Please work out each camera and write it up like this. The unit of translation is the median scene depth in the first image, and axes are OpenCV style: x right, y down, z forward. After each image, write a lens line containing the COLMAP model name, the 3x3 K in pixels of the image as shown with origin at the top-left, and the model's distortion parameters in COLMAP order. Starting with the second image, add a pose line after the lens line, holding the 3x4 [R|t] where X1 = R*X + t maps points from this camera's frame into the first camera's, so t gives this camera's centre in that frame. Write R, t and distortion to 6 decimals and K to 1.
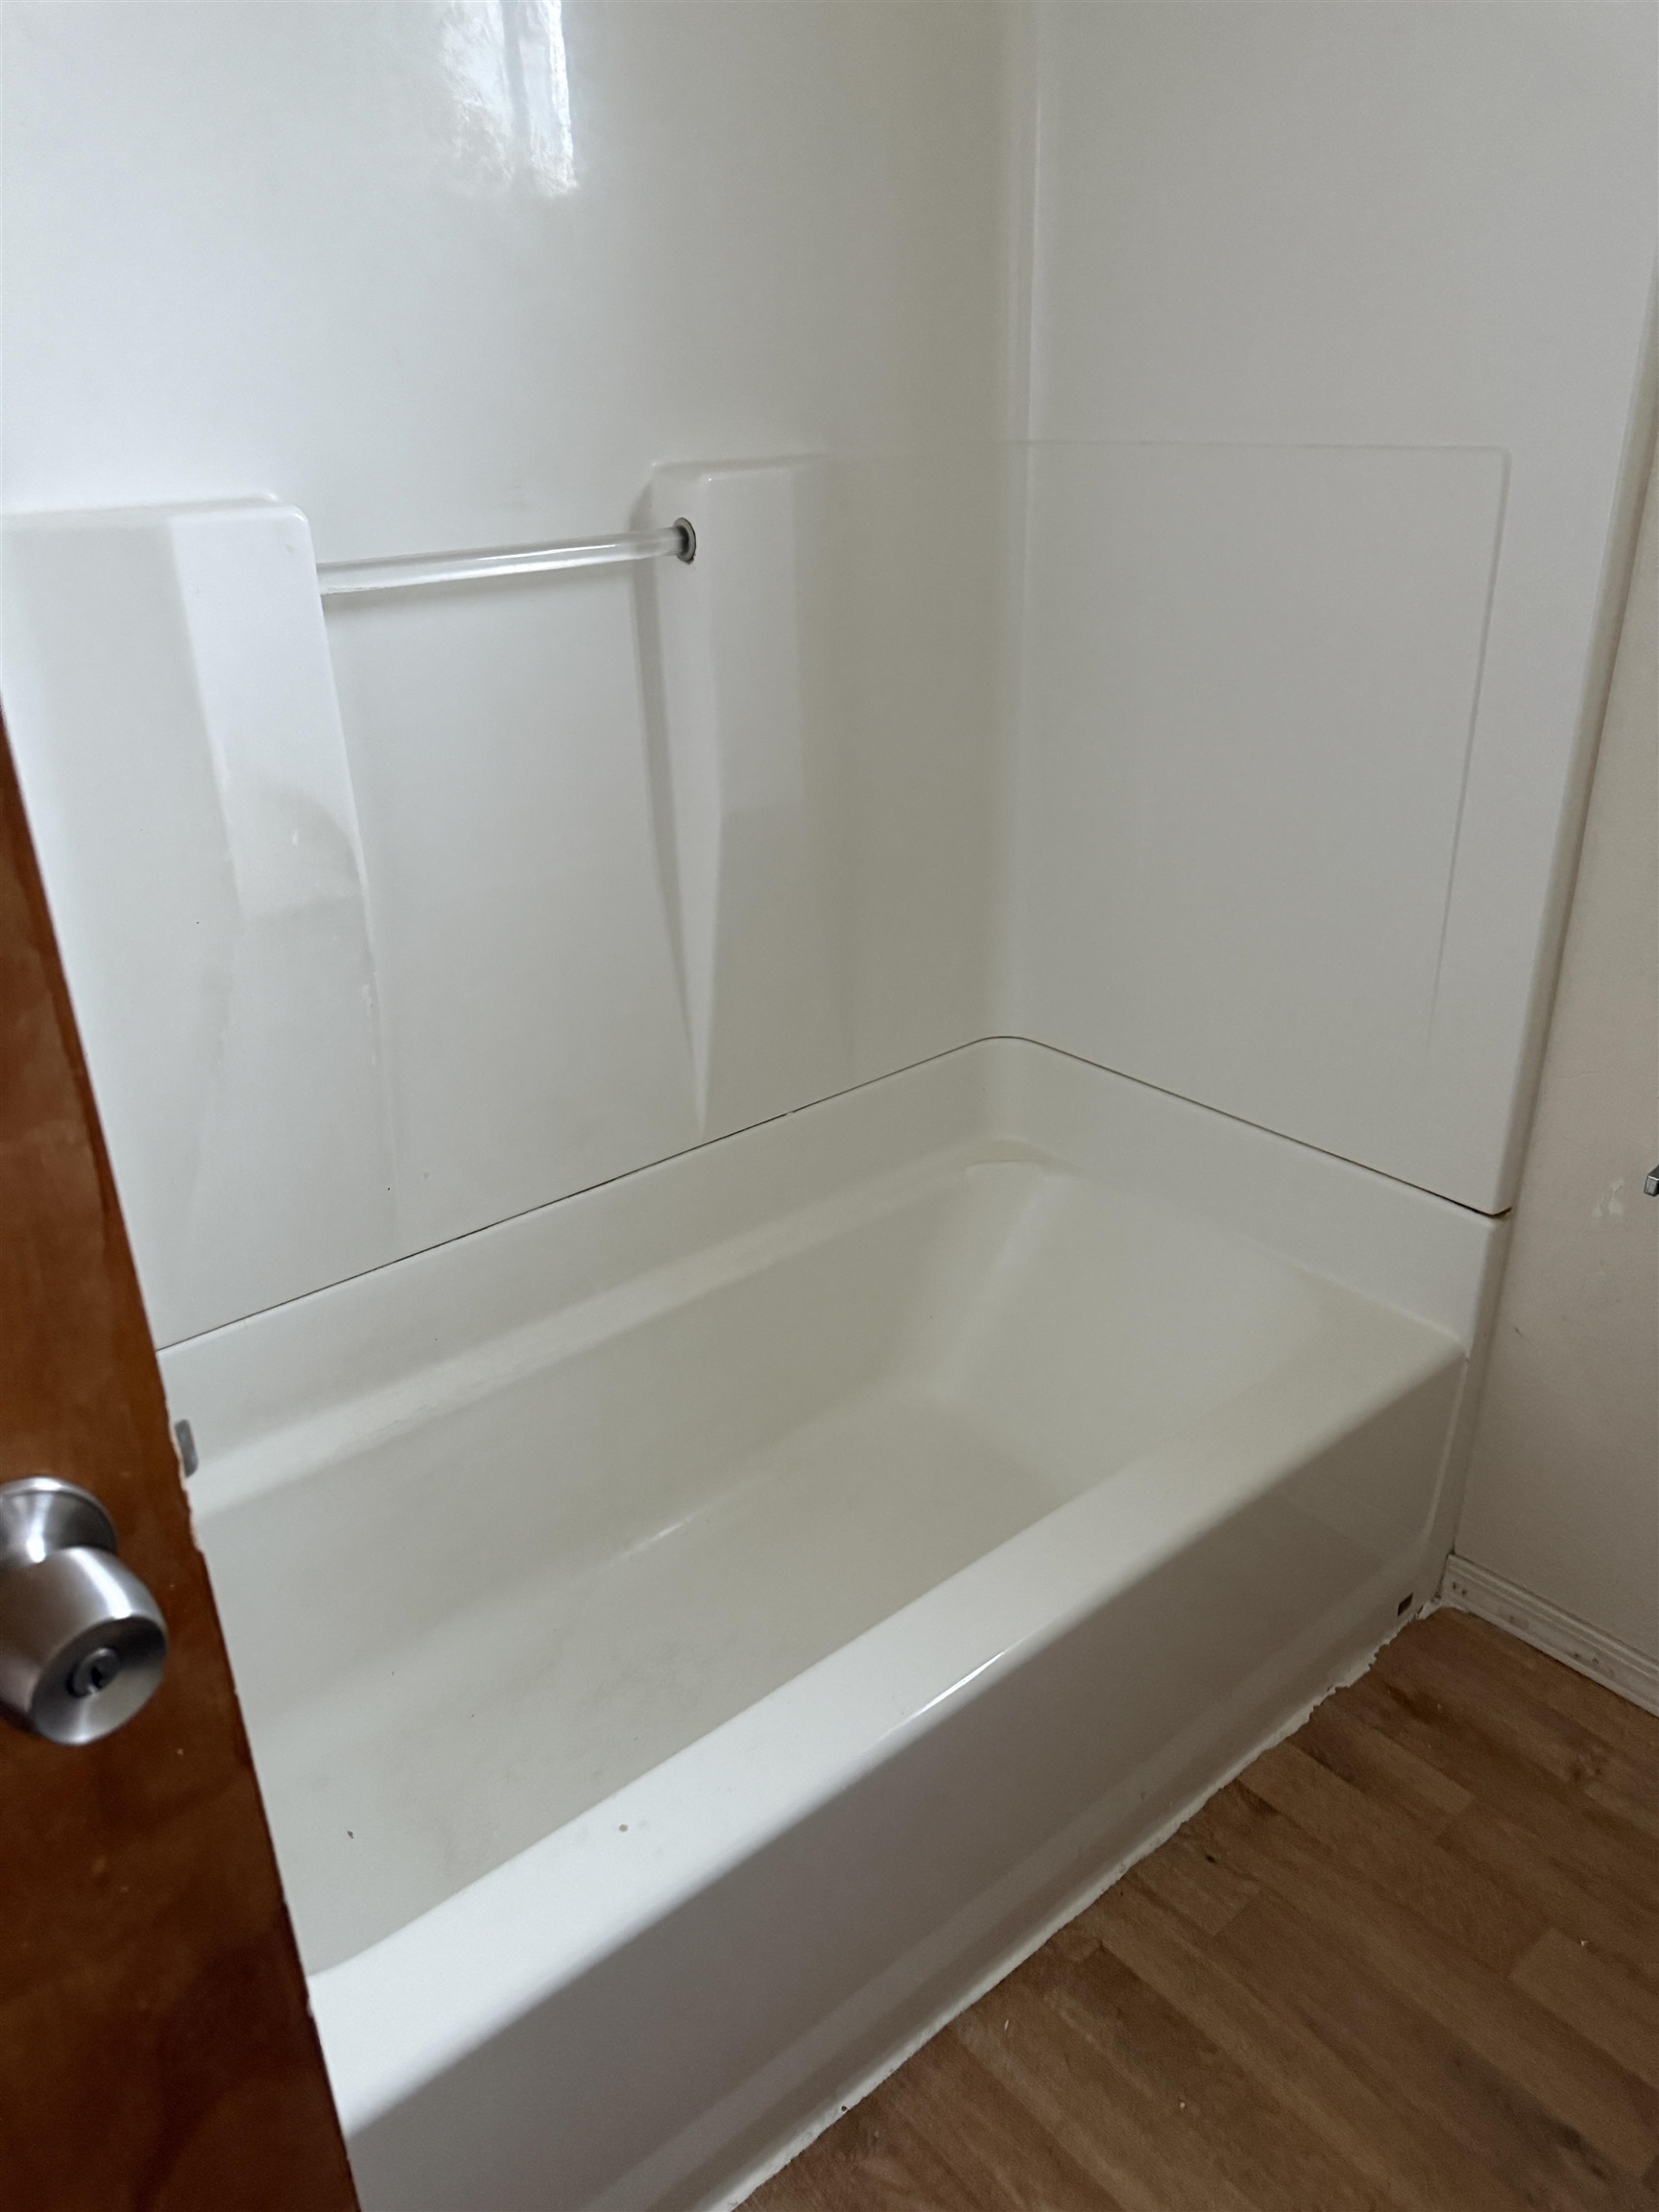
lens RADIAL K [[1560.4, 0, 829.4], [0, 1560.4, 1099.5], [0, 0, 1]] dist [0.001353, -0.006262]
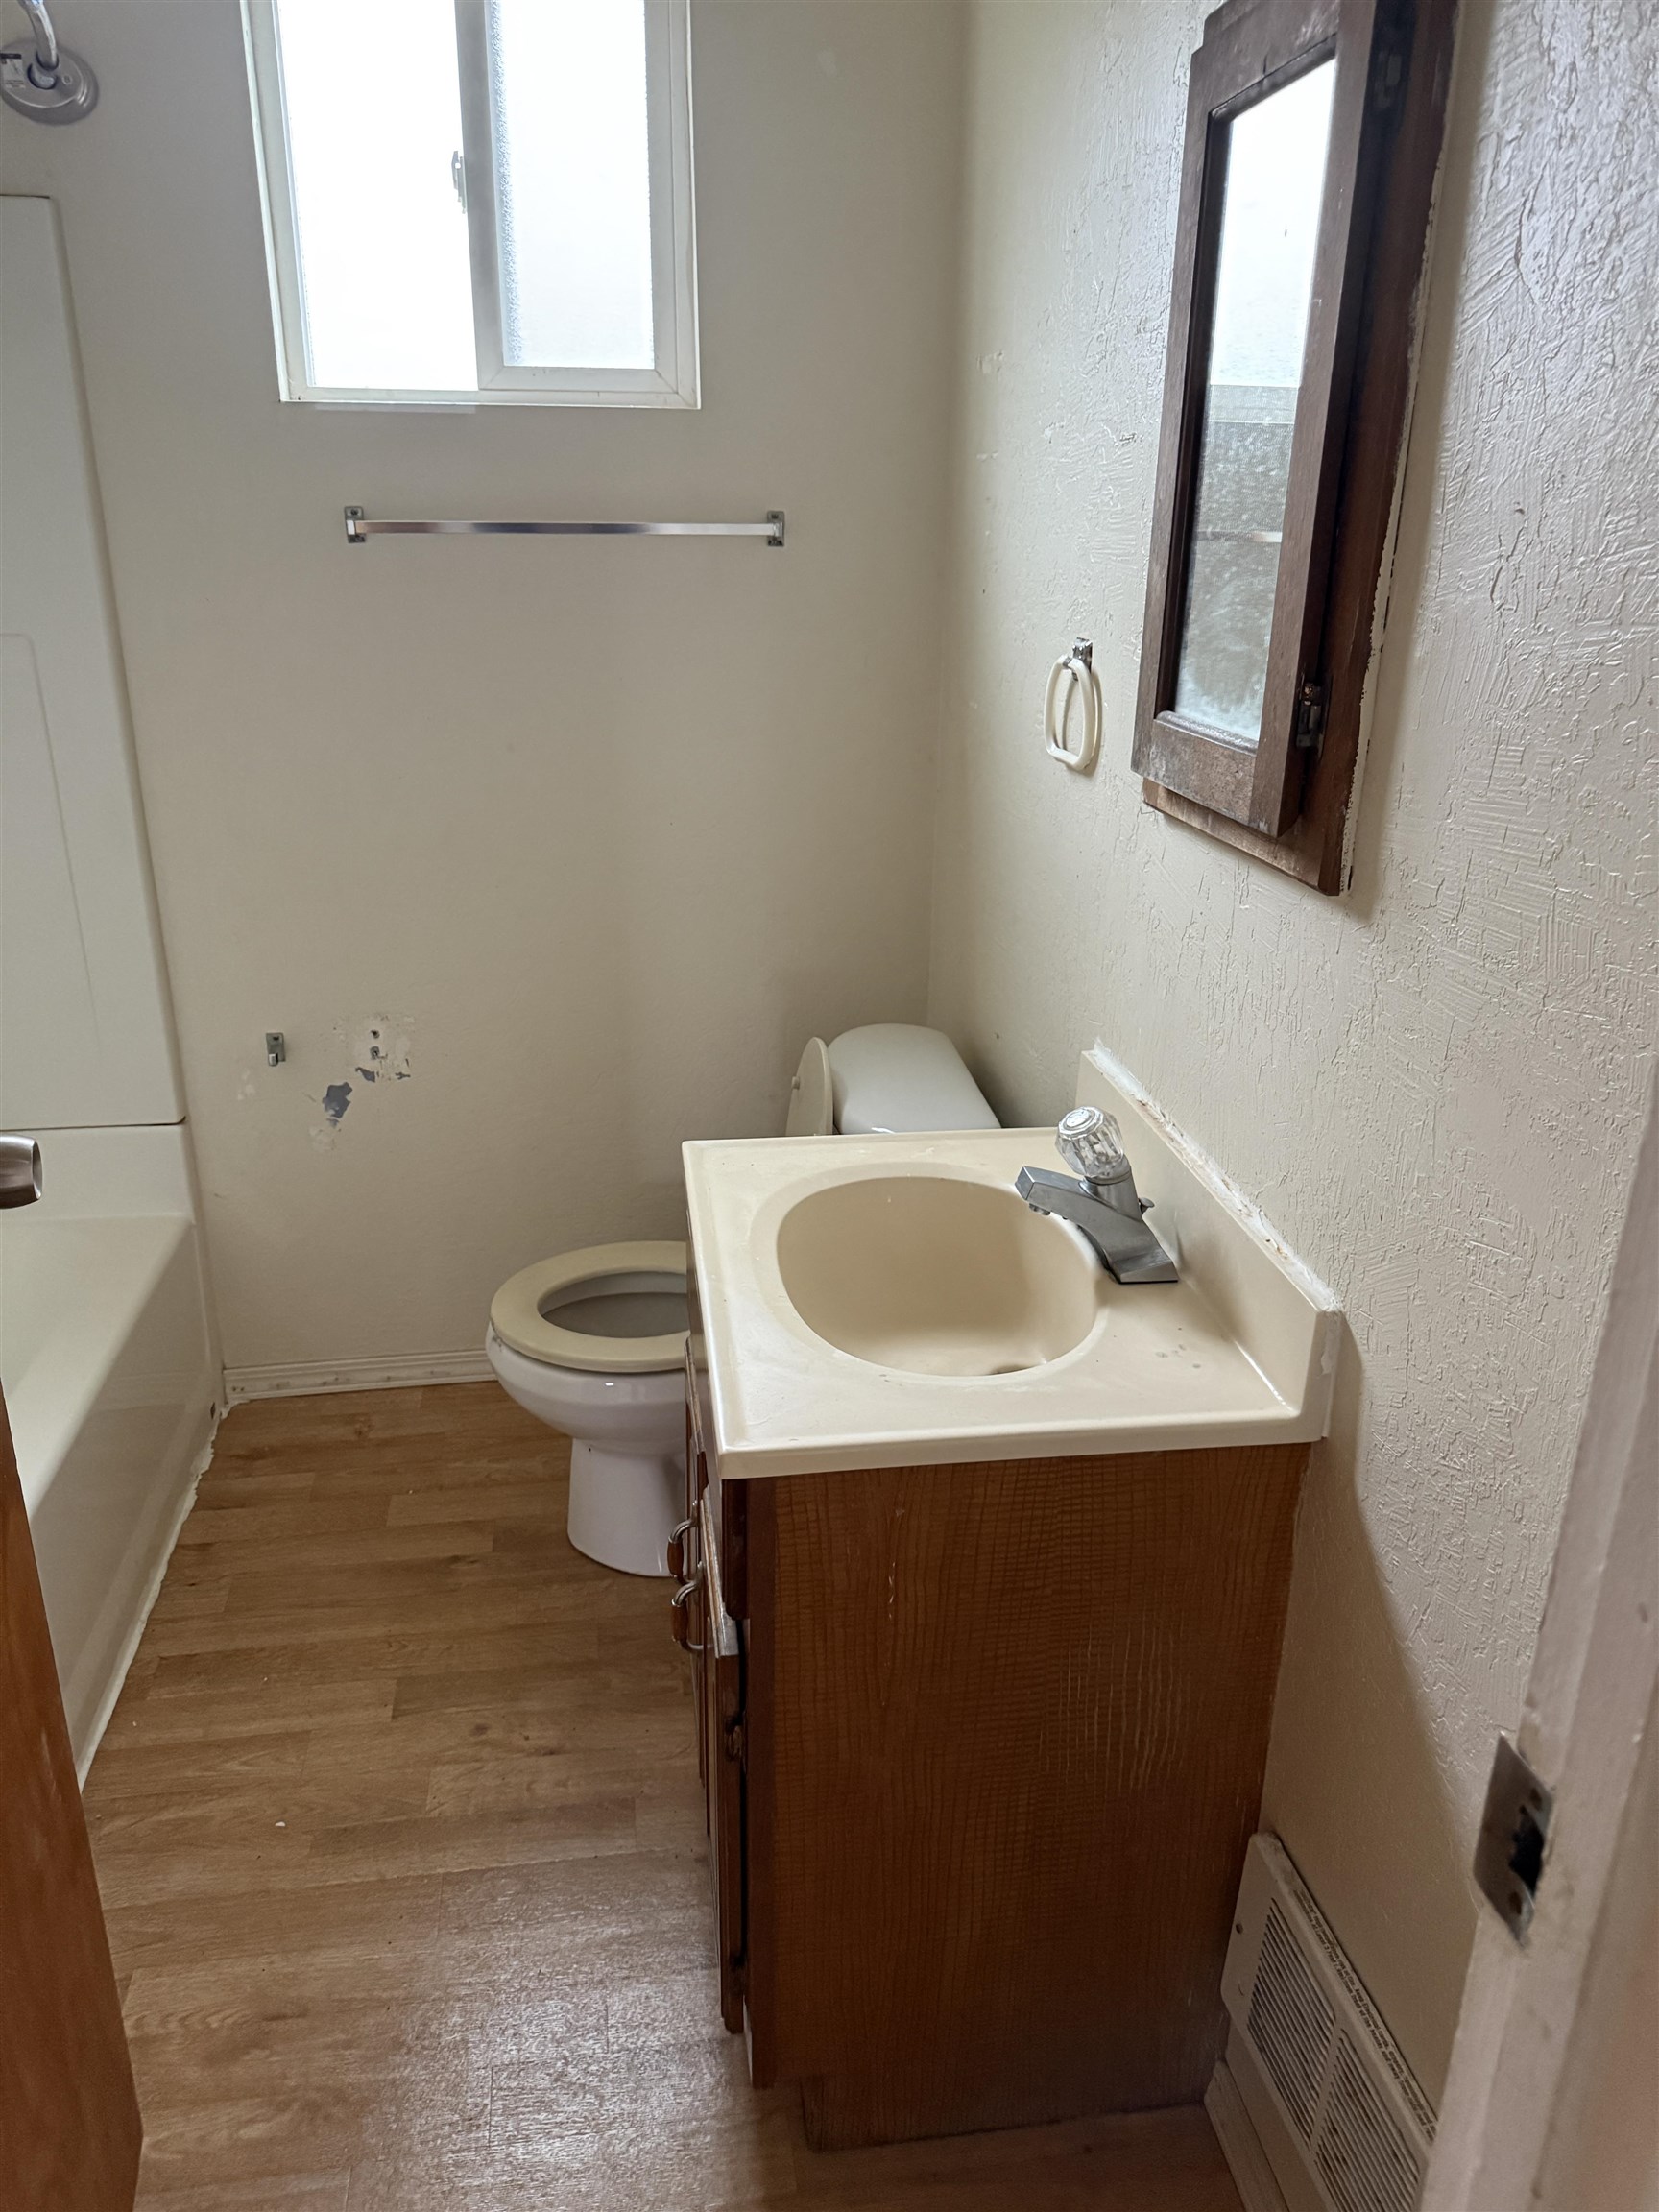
lens RADIAL K [[1560.4, 0, 828.3], [0, 1560.4, 1116.5], [0, 0, 1]] dist [0.001353, -0.006262]
pose [[0.515187, -0.276364, 0.811299, -0.481158], [0.328372, 0.938003, 0.111004, 0.110982], [-0.791678, 0.209219, 0.573997, -0.363768]]
